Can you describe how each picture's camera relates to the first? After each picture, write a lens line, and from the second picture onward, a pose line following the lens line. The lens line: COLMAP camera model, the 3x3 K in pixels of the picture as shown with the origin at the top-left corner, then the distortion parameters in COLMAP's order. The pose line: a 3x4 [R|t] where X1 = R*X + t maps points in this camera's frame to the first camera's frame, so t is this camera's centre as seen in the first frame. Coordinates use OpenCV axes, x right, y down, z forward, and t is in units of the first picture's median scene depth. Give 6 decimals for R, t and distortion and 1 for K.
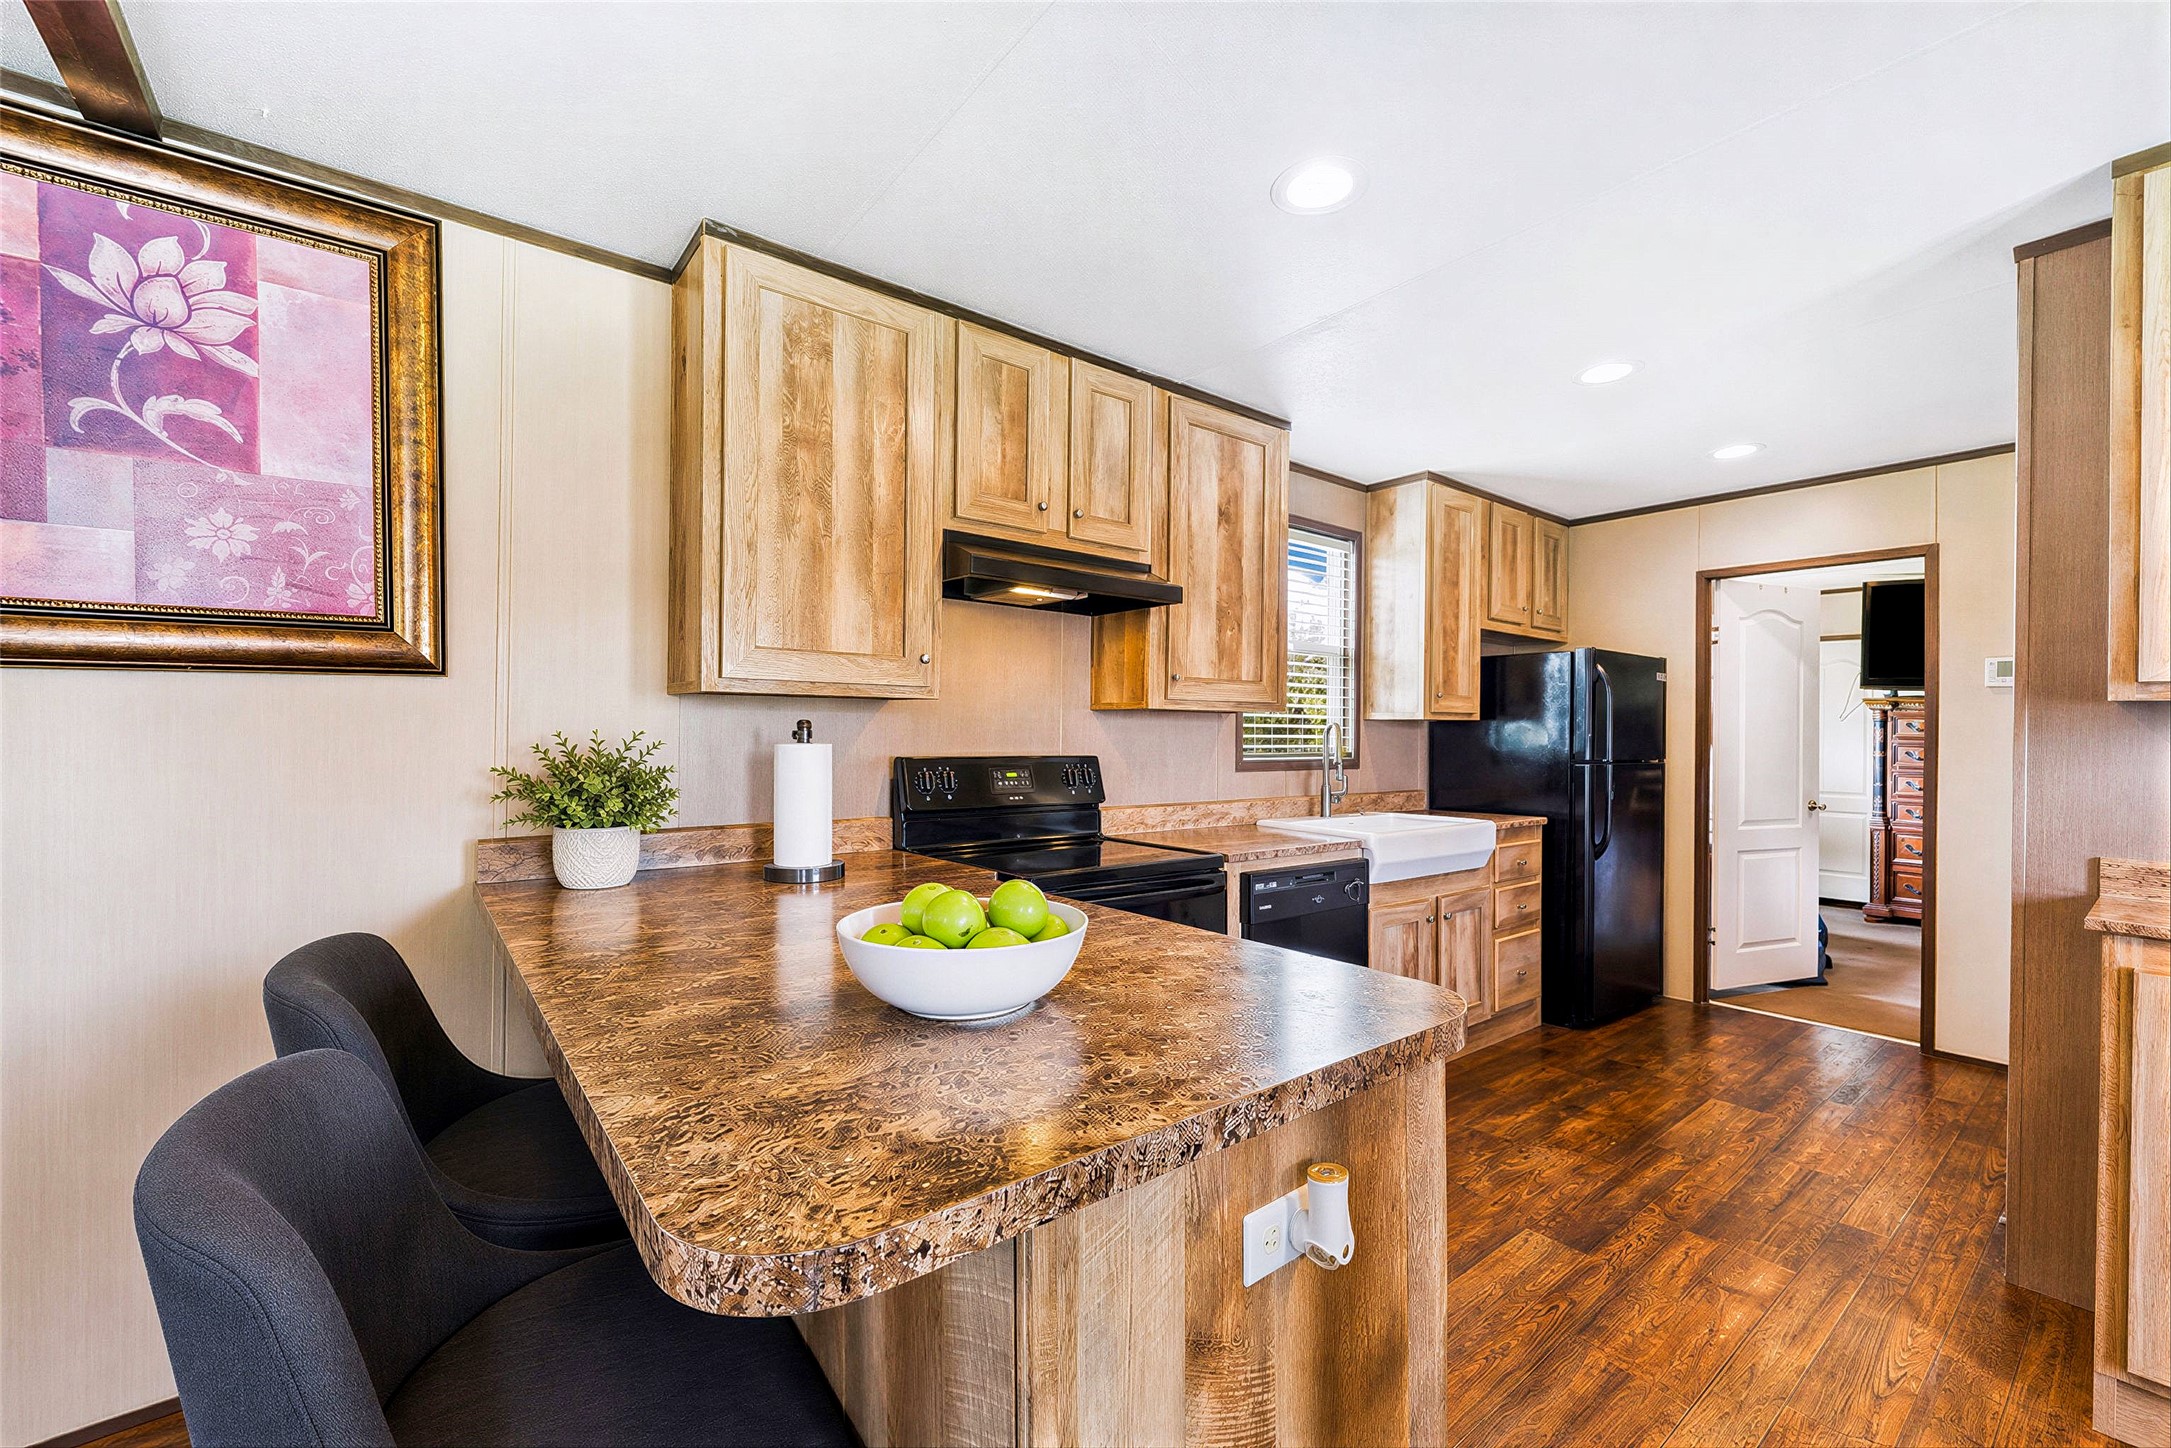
lens RADIAL K [[894.1, 0, 1091.7], [0, 894.1, 745.0], [0, 0, 1]] dist [0.000392, 0.001293]
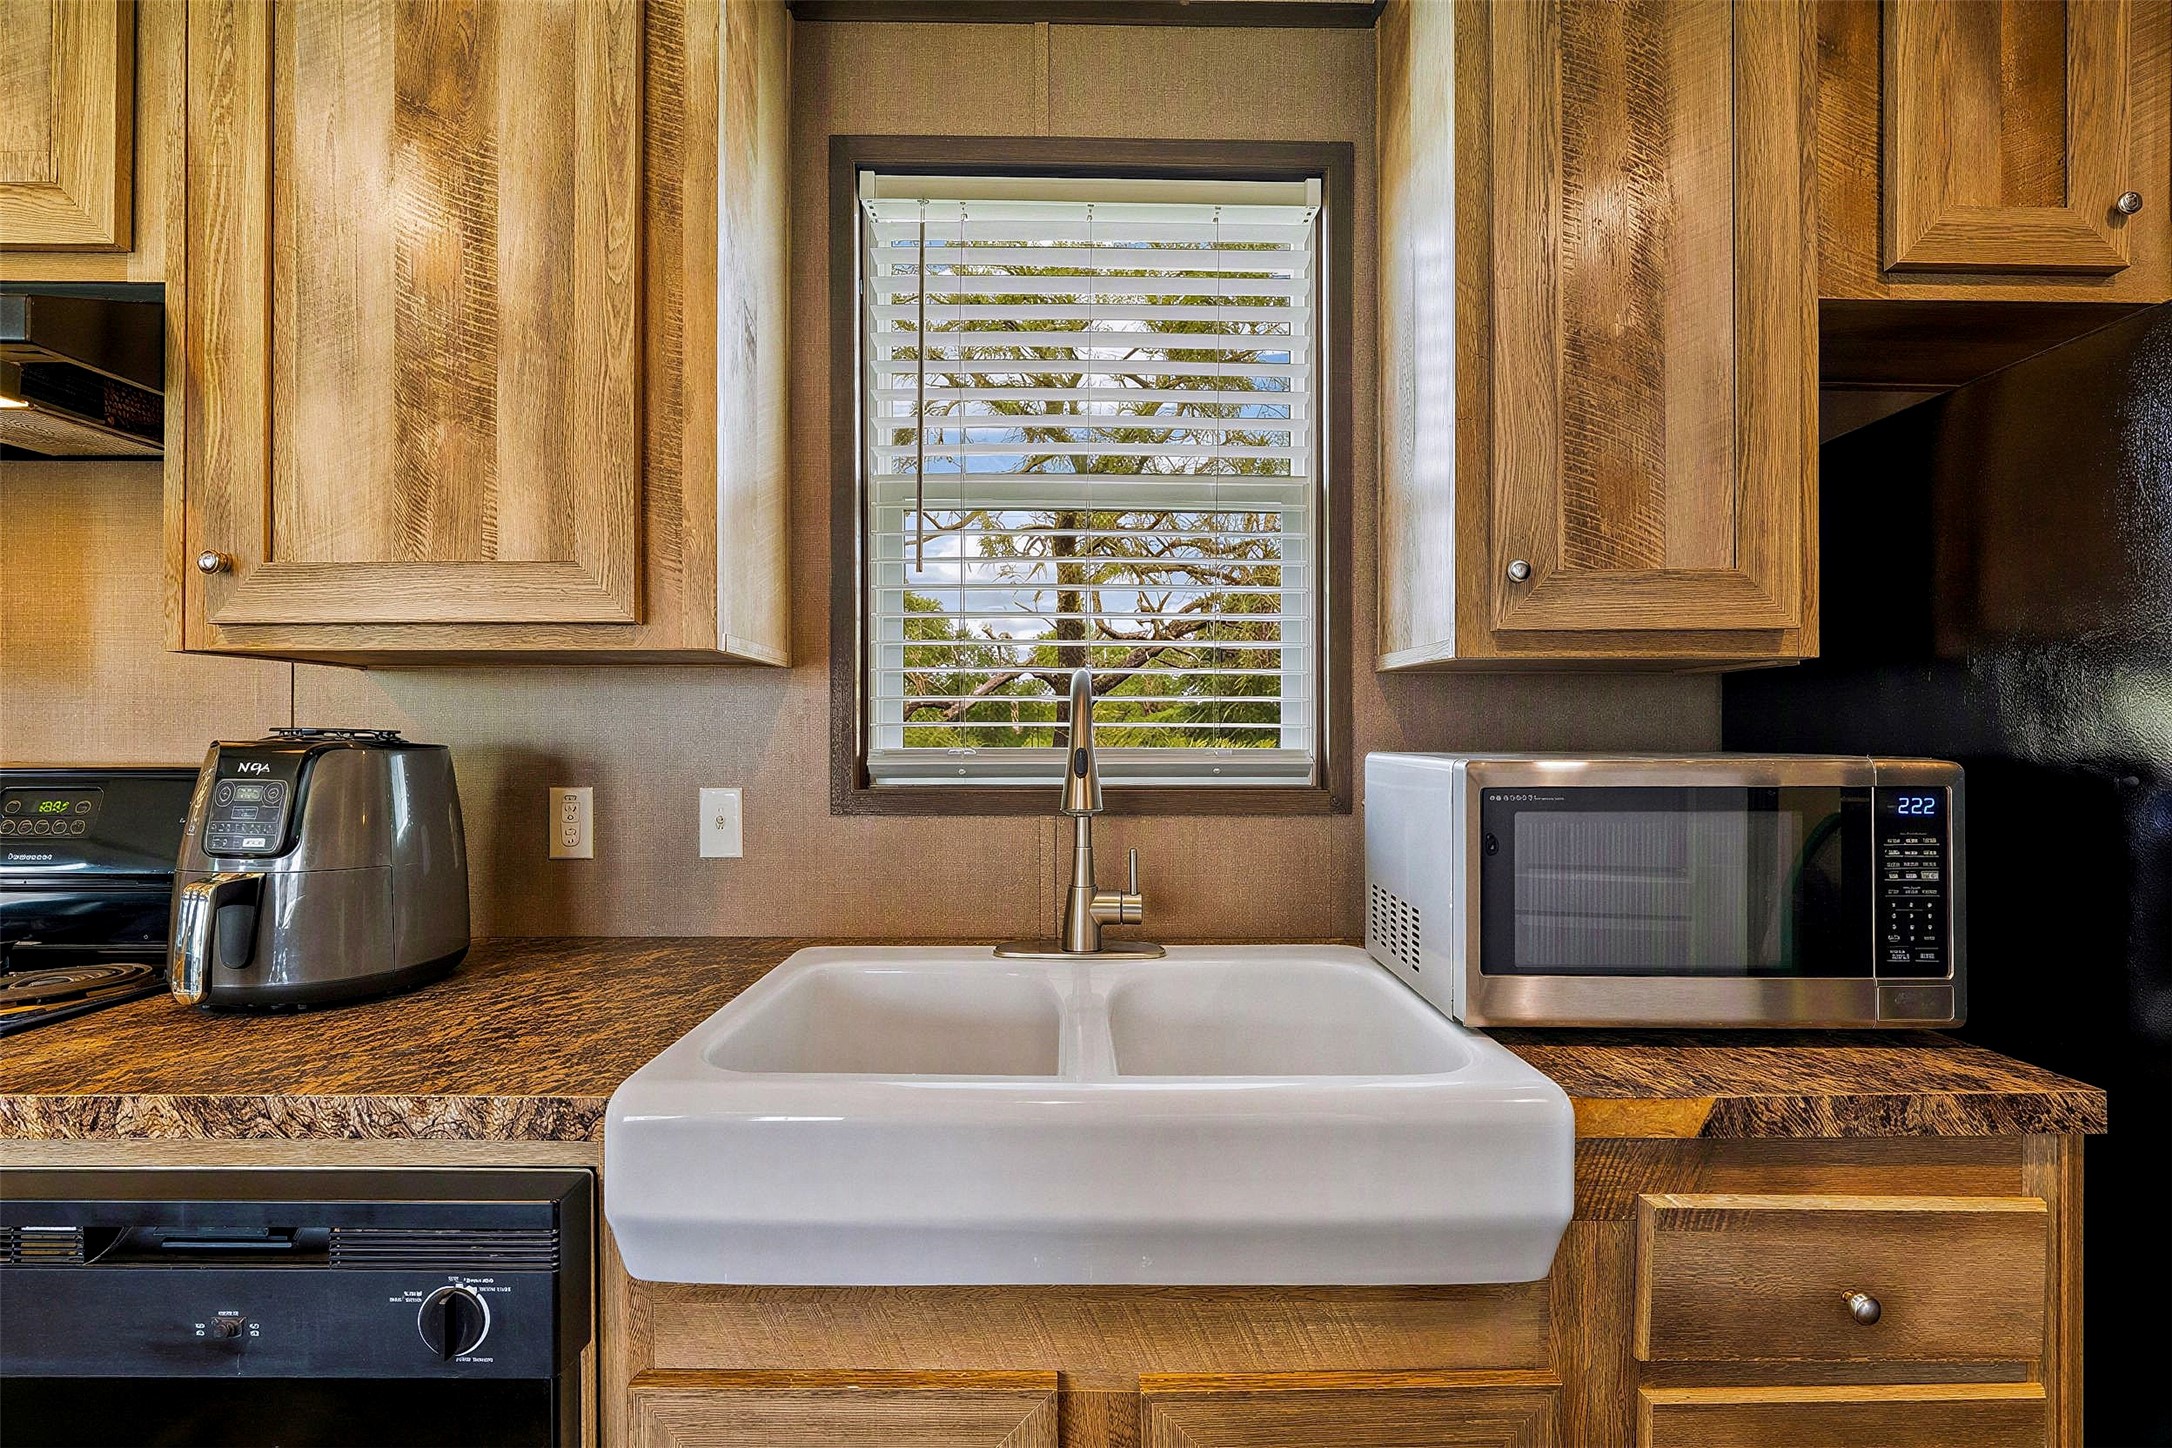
lens RADIAL K [[894.5, 0, 1087.2], [0, 894.5, 731.6], [0, 0, 1]] dist [0.000392, 0.001293]
pose [[0.782141, -0.006404, -0.623069, 0.821301], [-0.000618, 0.999939, -0.011053, -0.002804], [0.623101, 0.009030, 0.782089, 1.242266]]
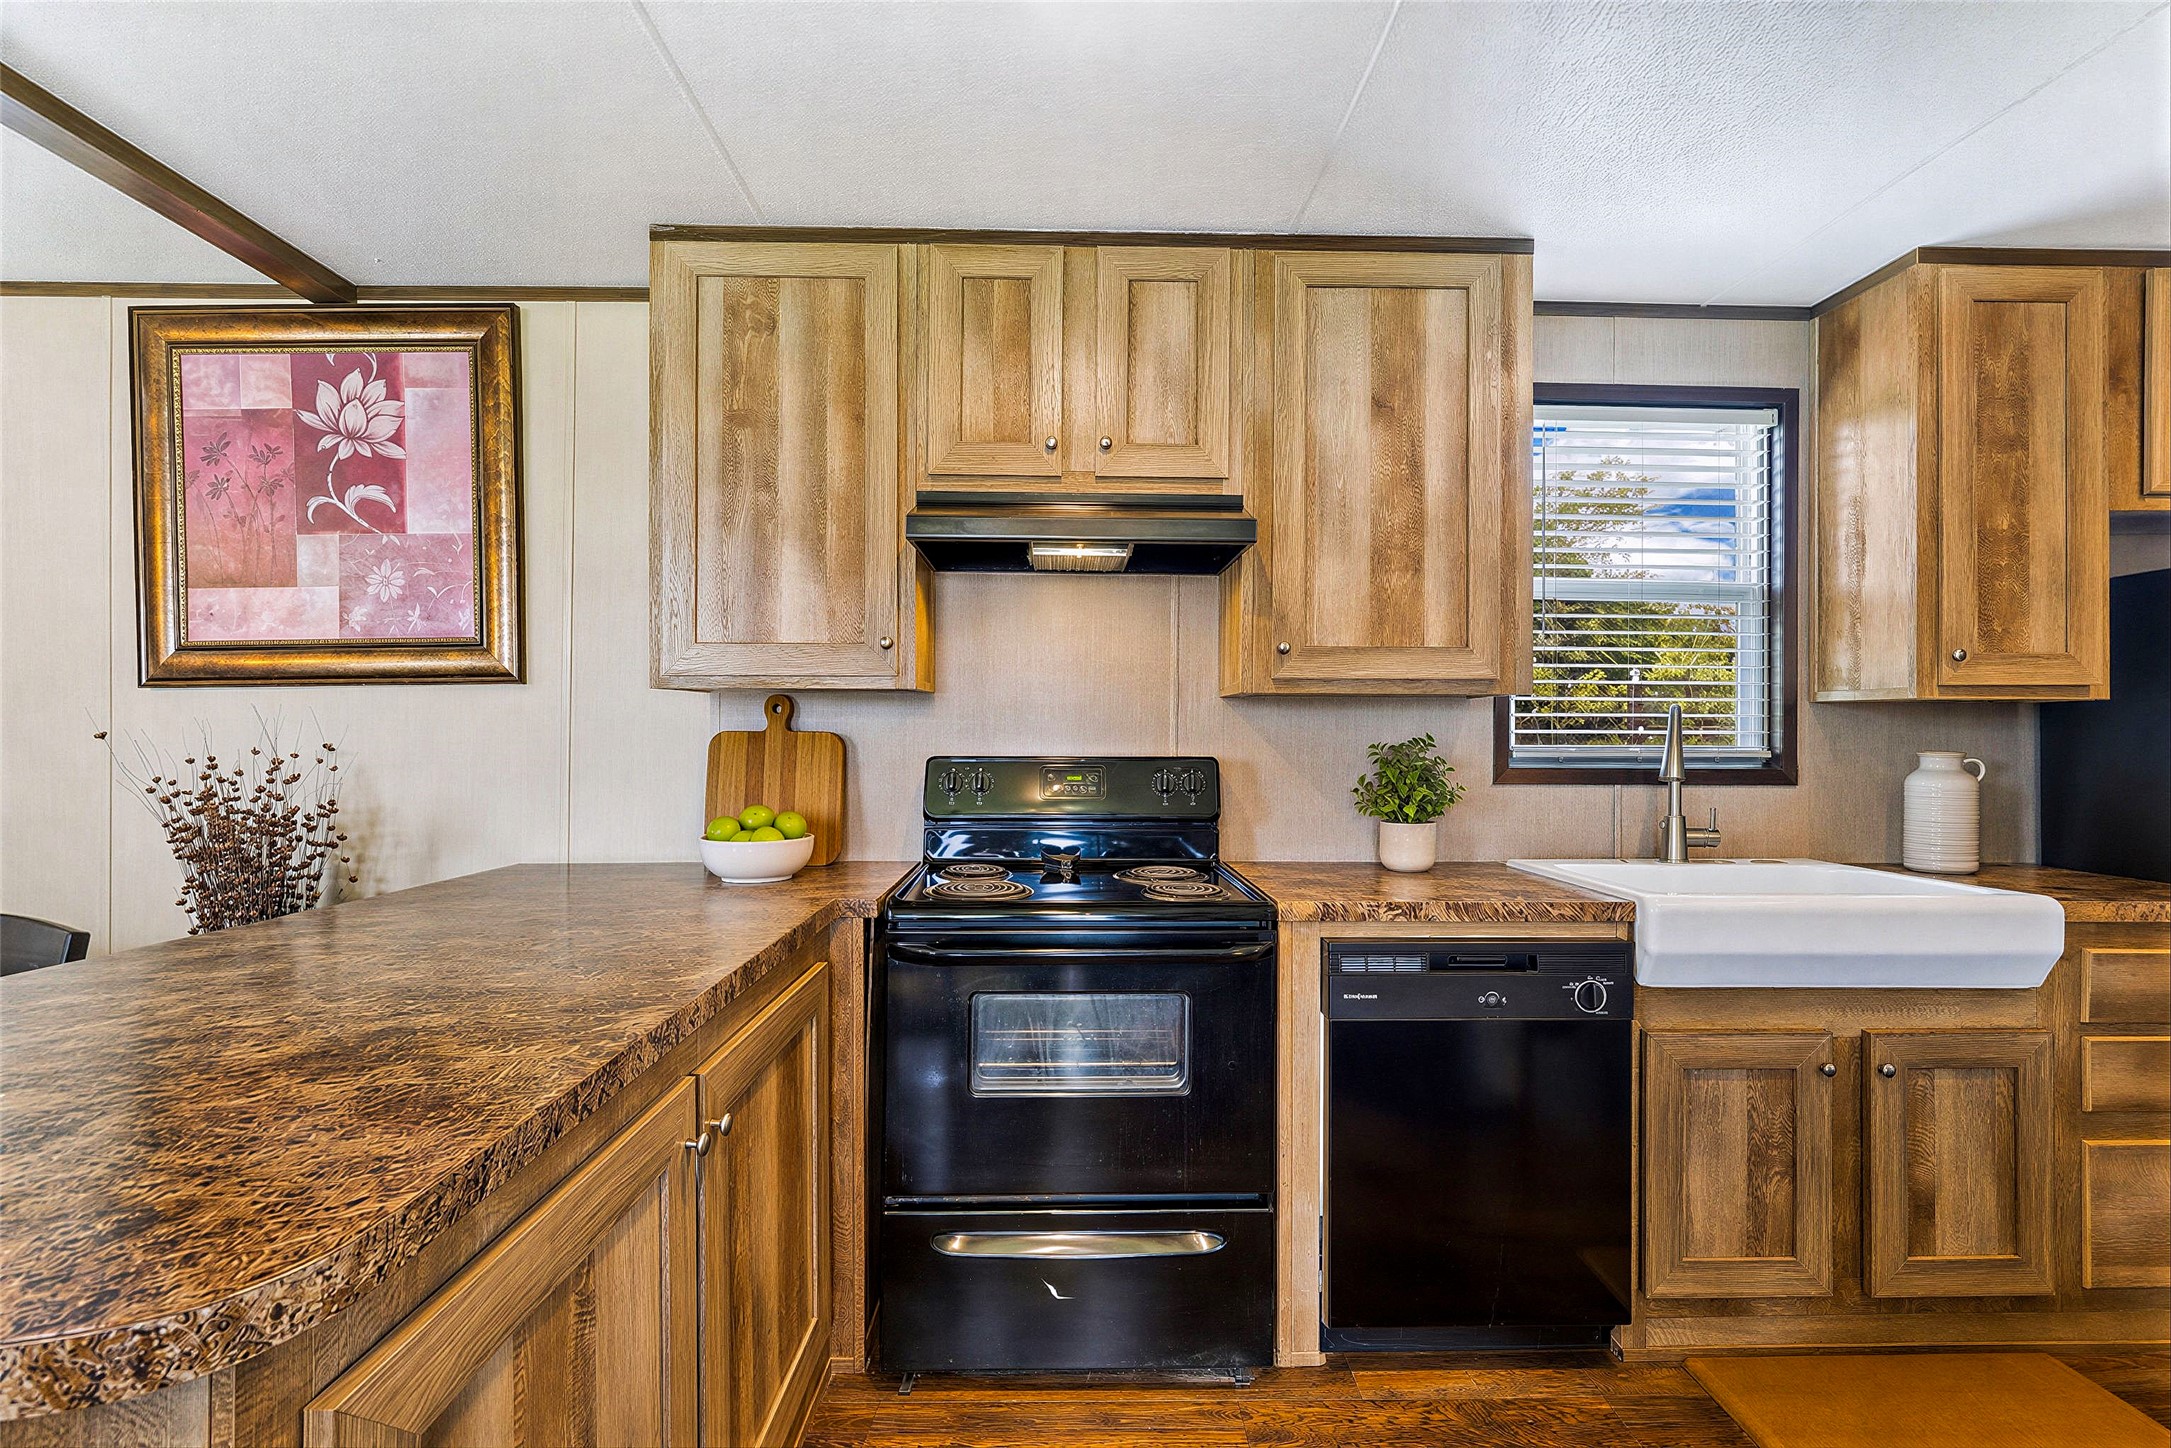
lens RADIAL K [[894.1, 0, 1091.4], [0, 894.1, 732.1], [0, 0, 1]] dist [0.000392, 0.001293]
pose [[0.798640, -0.006193, -0.601777, 0.532048], [-0.002689, 0.999900, -0.013858, 0.000760], [0.601803, 0.012685, 0.798544, 0.459250]]
